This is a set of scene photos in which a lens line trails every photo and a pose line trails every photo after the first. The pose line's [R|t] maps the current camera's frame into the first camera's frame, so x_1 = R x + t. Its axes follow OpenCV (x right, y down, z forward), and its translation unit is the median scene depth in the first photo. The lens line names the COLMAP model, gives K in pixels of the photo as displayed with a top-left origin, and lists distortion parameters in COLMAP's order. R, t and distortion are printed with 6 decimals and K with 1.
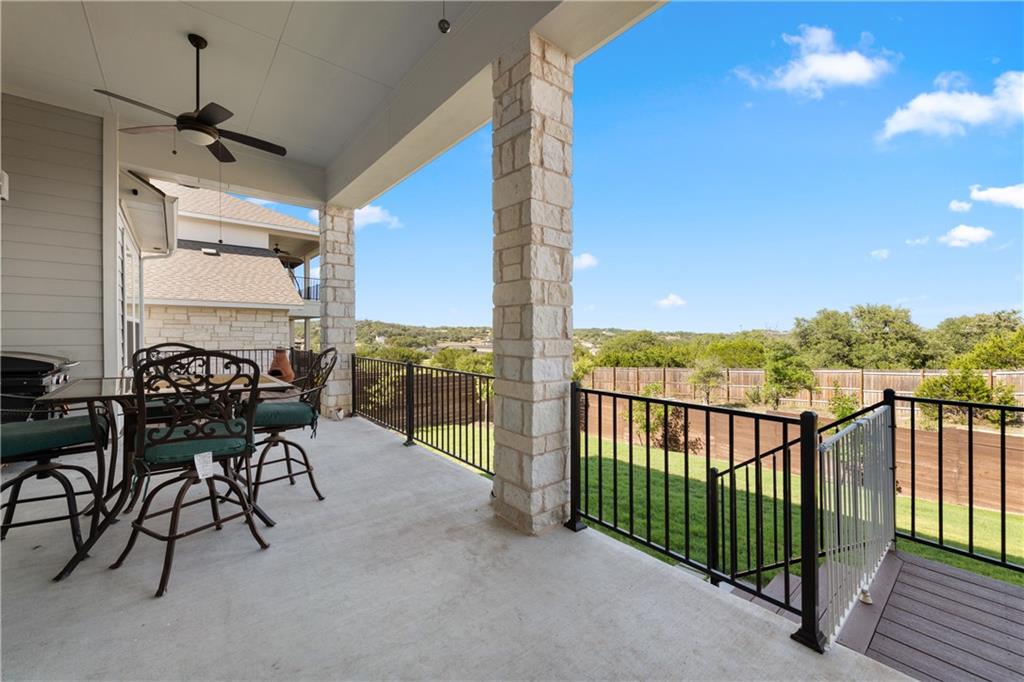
lens RADIAL K [[403.8, 0, 522.0], [0, 403.8, 343.5], [0, 0, 1]] dist [-0.003738, 0.000787]
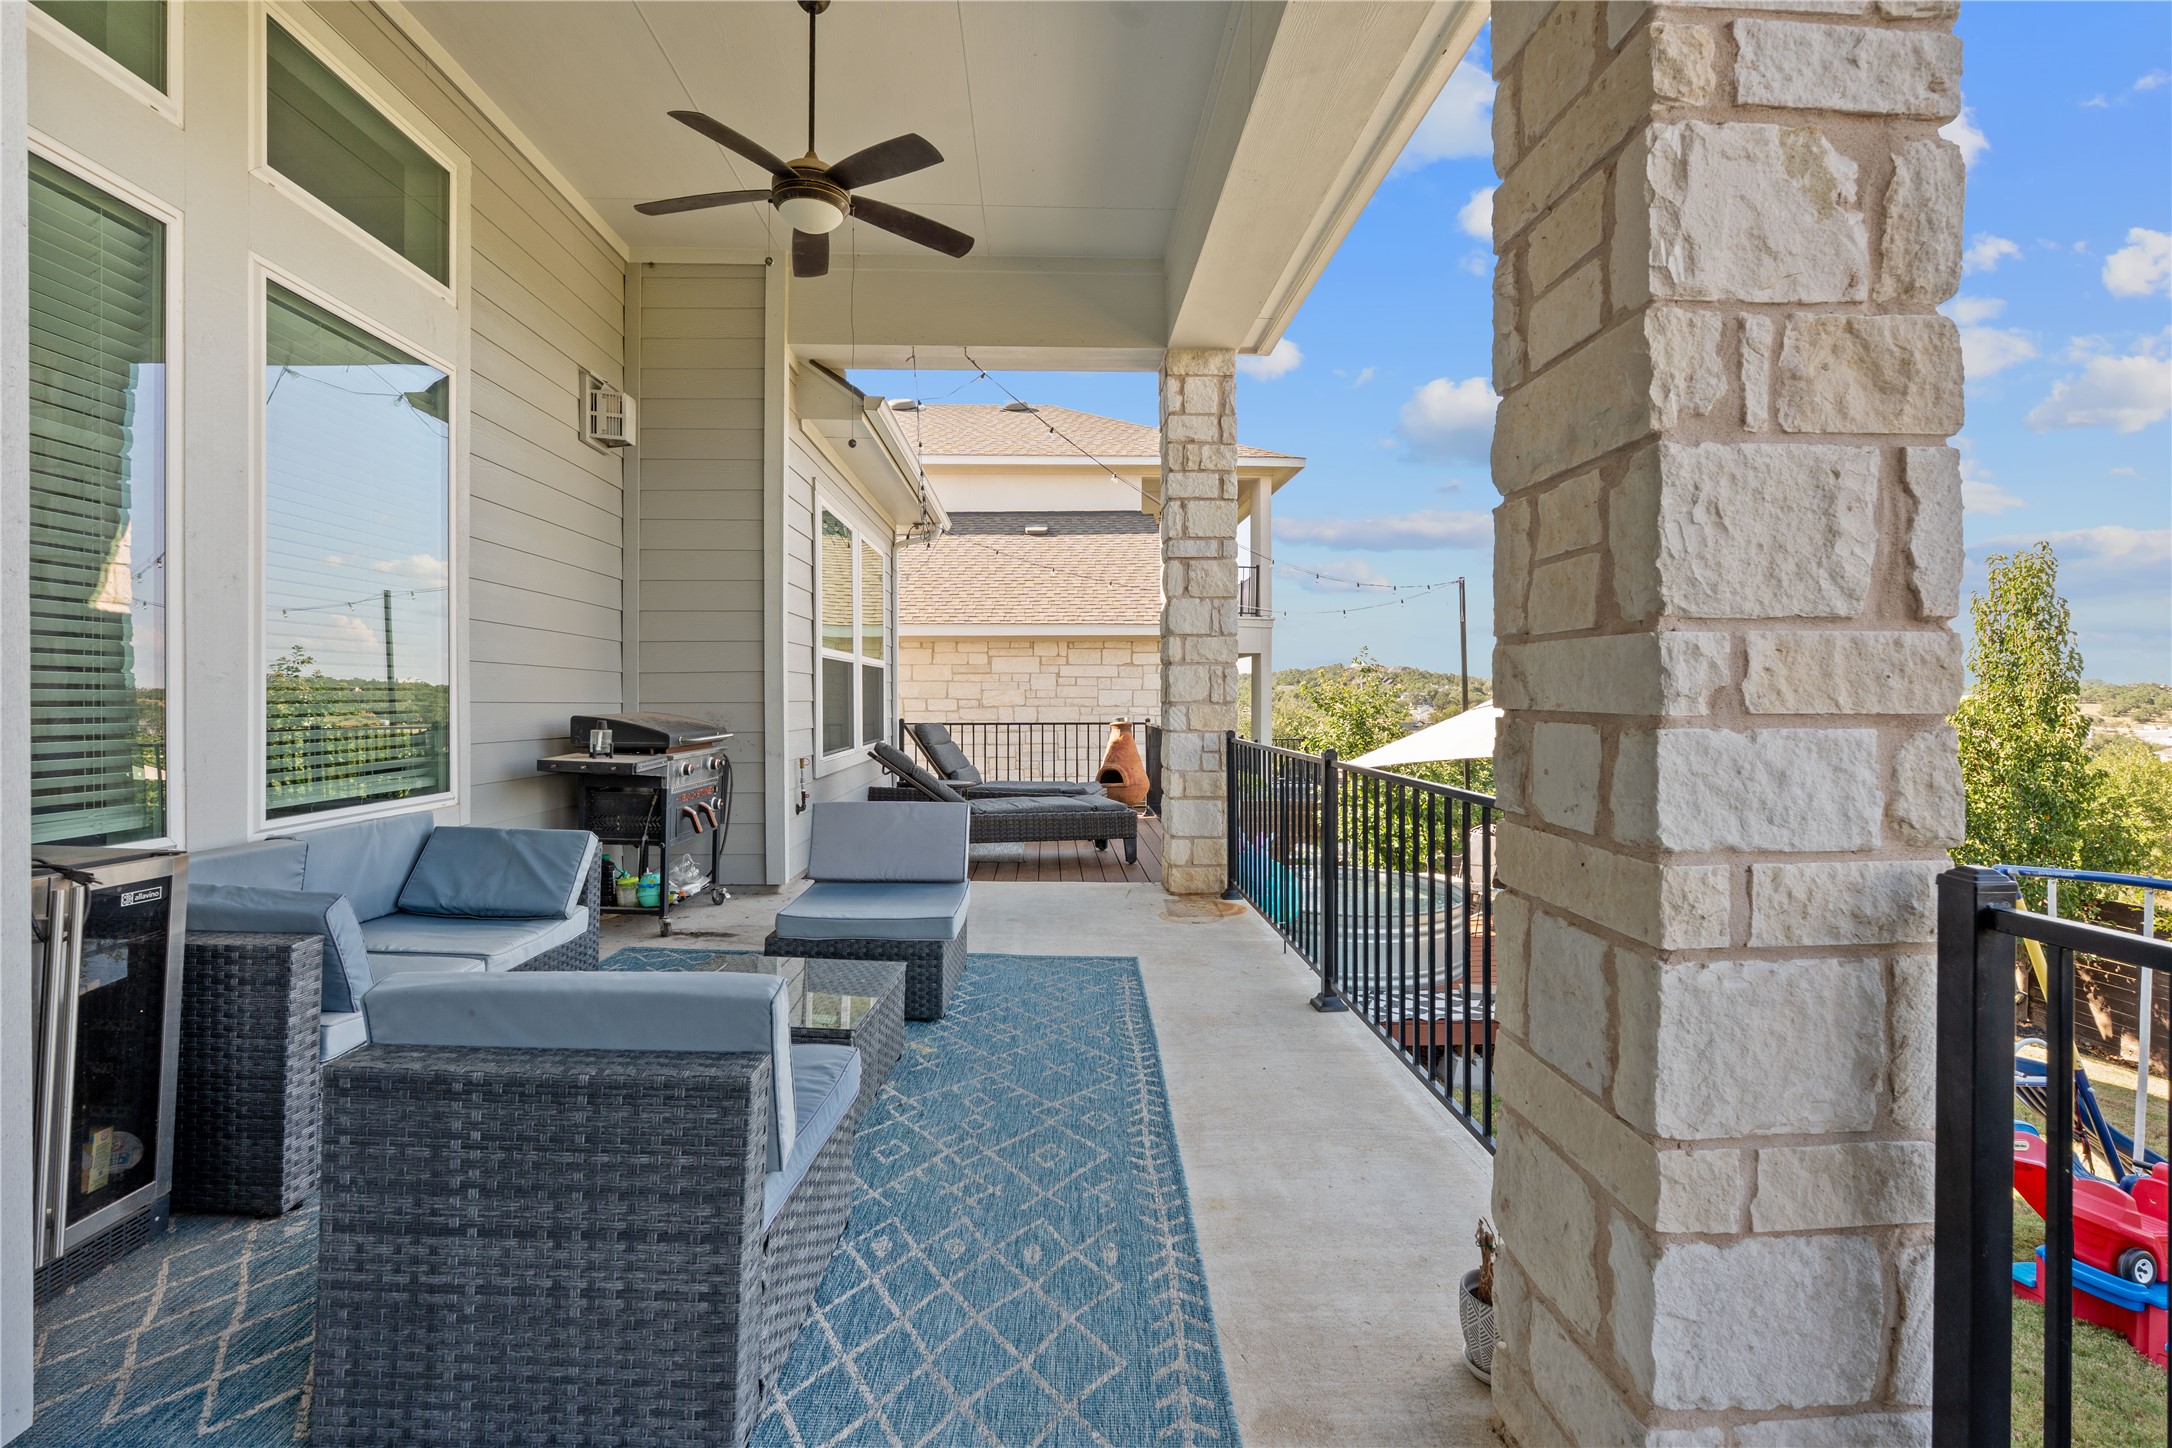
lens RADIAL K [[974.7, 0, 1075.0], [0, 974.7, 717.9], [0, 0, 1]] dist [-0.009998, -0.000017]
pose [[0.778445, 0.005222, -0.627691, 0.096097], [-0.007735, 0.999969, -0.001273, 0.036010], [0.627665, 0.005847, 0.778462, 0.463702]]
